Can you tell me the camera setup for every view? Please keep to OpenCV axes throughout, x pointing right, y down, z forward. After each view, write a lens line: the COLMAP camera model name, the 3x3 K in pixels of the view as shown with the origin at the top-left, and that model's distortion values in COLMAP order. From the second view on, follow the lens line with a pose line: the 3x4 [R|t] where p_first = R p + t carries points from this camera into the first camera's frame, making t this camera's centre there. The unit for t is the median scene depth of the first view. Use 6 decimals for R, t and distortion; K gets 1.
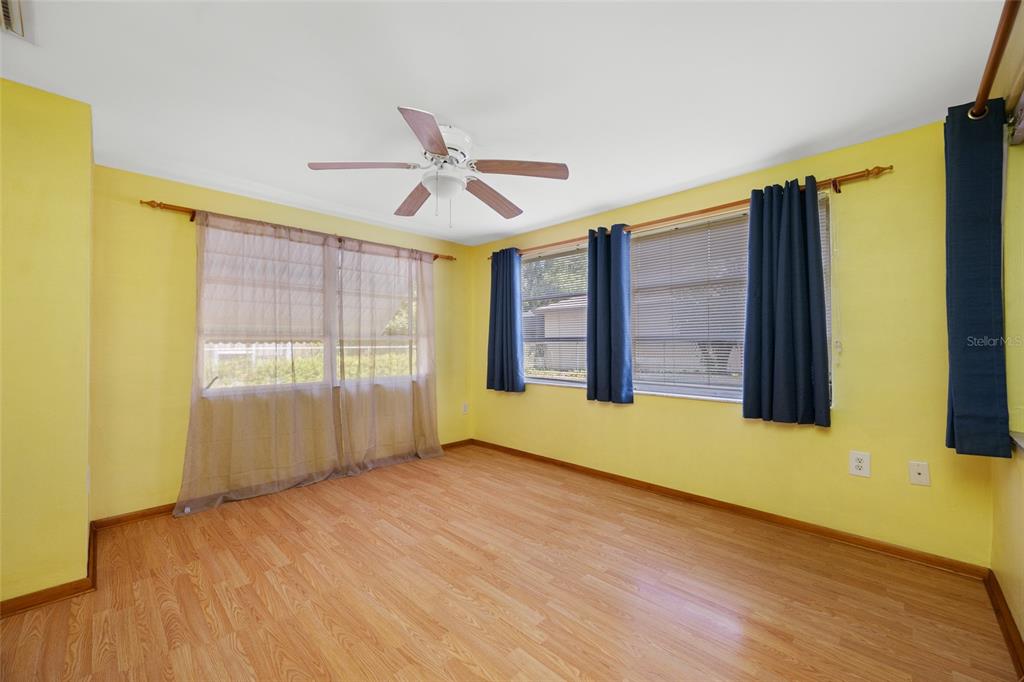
lens RADIAL K [[405.4, 0, 514.5], [0, 405.4, 341.2], [0, 0, 1]] dist [0.002599, -0.000373]
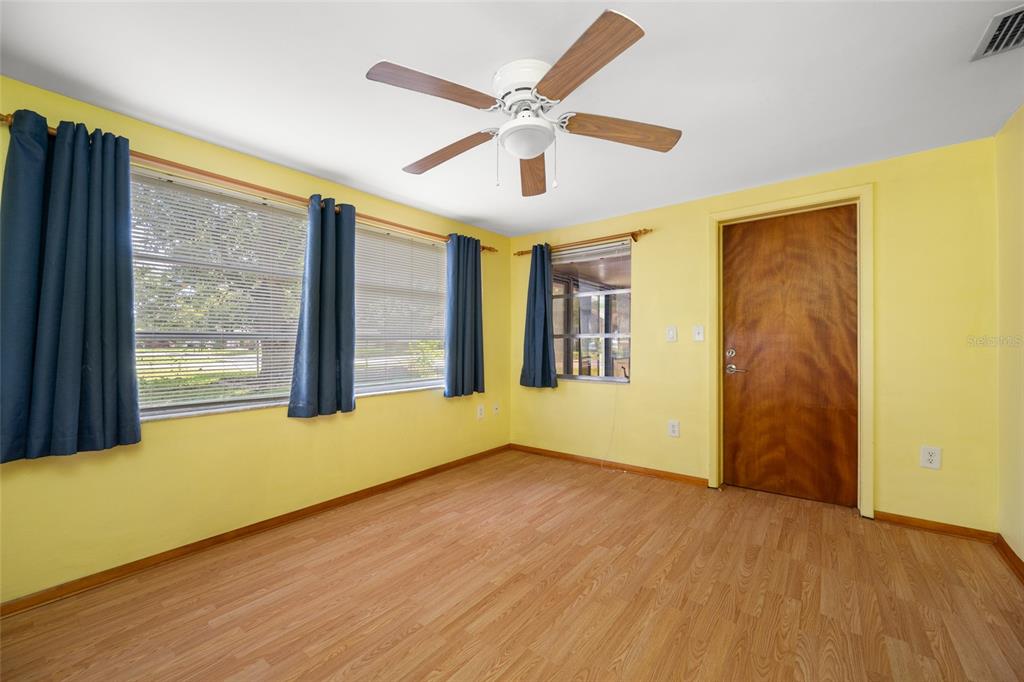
lens RADIAL K [[405.4, 0, 509.2], [0, 405.4, 341.1], [0, 0, 1]] dist [0.002599, -0.000373]
pose [[-0.102074, 0.006574, 0.994755, -0.764046], [-0.005715, 0.999958, -0.007195, 0.007946], [-0.994760, -0.006420, -0.102032, 0.887212]]
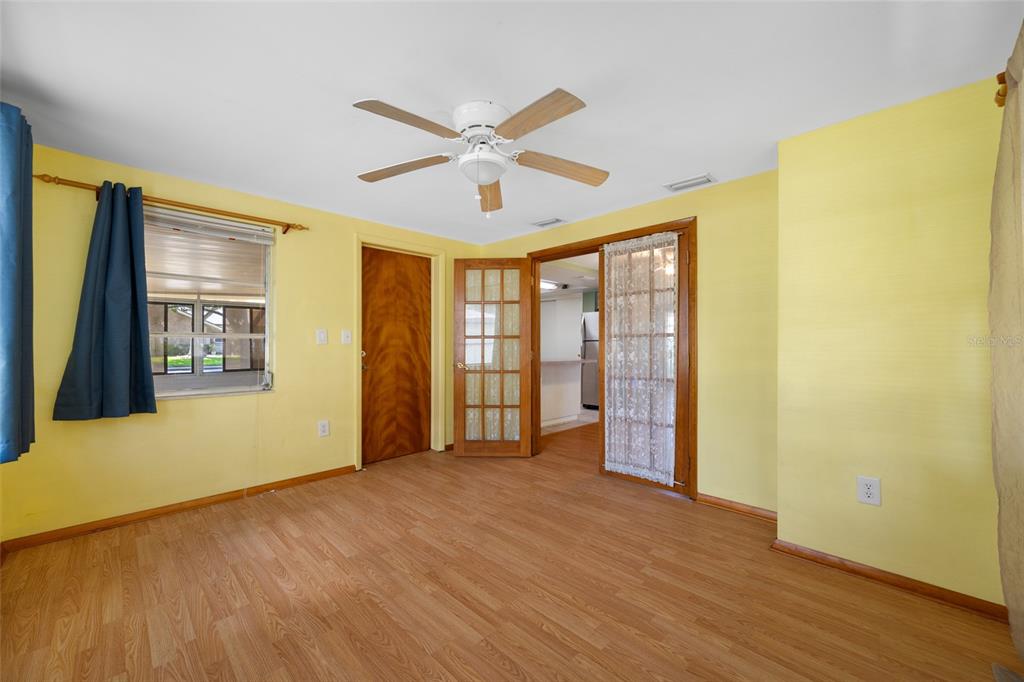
lens RADIAL K [[405.4, 0, 516.5], [0, 405.4, 344.1], [0, 0, 1]] dist [0.002599, -0.000373]
pose [[-0.999939, 0.000571, 0.011052, -0.206537], [0.000424, 0.999912, -0.013283, 0.015289], [-0.011059, -0.013278, -0.999851, 1.527975]]
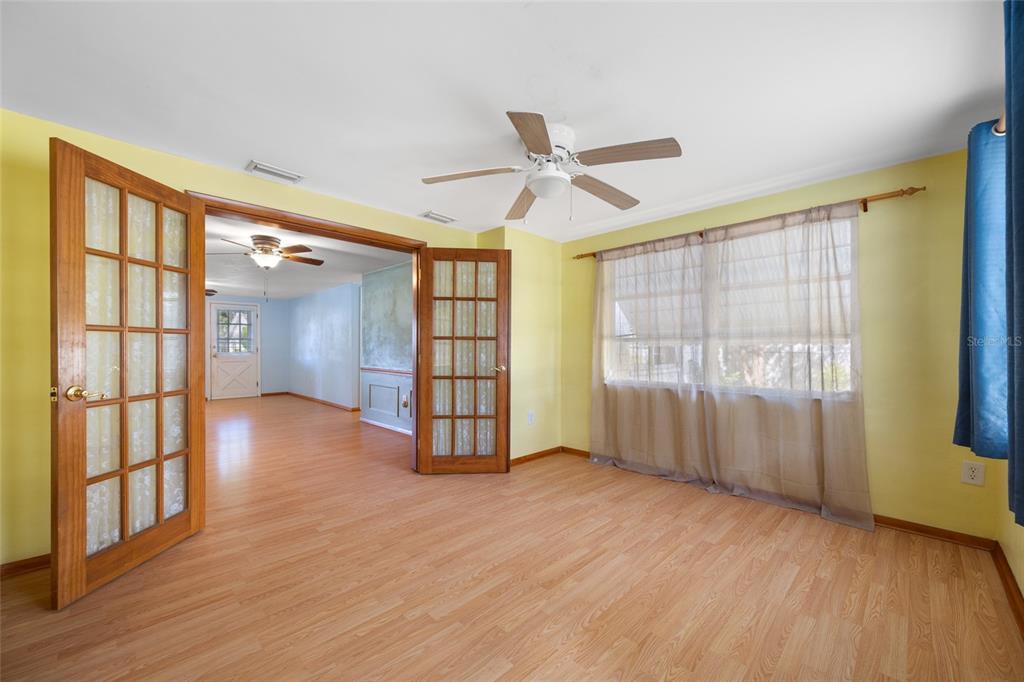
lens RADIAL K [[405.4, 0, 512.6], [0, 405.4, 341.5], [0, 0, 1]] dist [0.002599, -0.000373]
pose [[-0.011674, -0.010645, -0.999875, 0.664935], [0.007721, 0.999913, -0.010736, 0.006222], [0.999902, -0.007846, -0.011591, 0.742371]]
